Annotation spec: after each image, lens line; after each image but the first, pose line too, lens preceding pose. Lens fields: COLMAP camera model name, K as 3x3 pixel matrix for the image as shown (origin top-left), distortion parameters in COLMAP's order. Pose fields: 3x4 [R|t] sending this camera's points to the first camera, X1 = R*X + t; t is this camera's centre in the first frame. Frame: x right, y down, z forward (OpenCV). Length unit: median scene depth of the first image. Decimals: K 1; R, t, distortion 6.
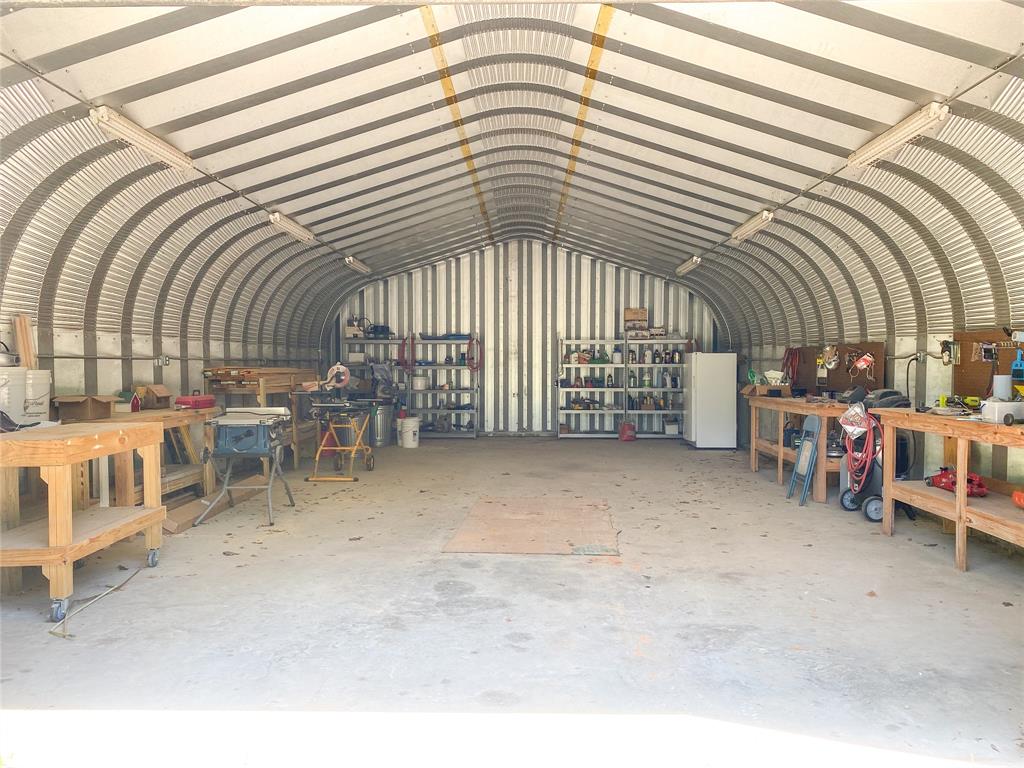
lens RADIAL K [[775.7, 0, 512.0], [0, 775.7, 384.0], [0, 0, 1]] dist [0.118581, -0.208252]
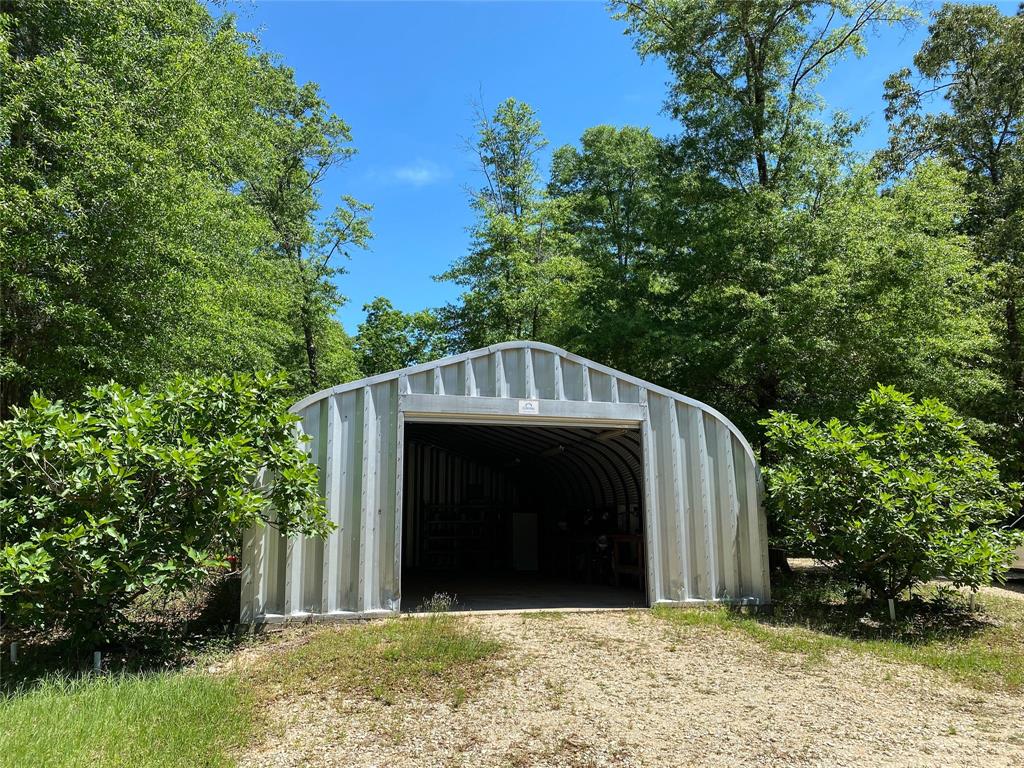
lens RADIAL K [[775.7, 0, 512.0], [0, 775.7, 384.0], [0, 0, 1]] dist [0.118581, -0.208252]
pose [[0.954273, 0.038500, 0.296447, -0.248942], [0.022621, 0.979529, -0.200029, 0.021247], [-0.298079, 0.197588, 0.933867, -0.555887]]
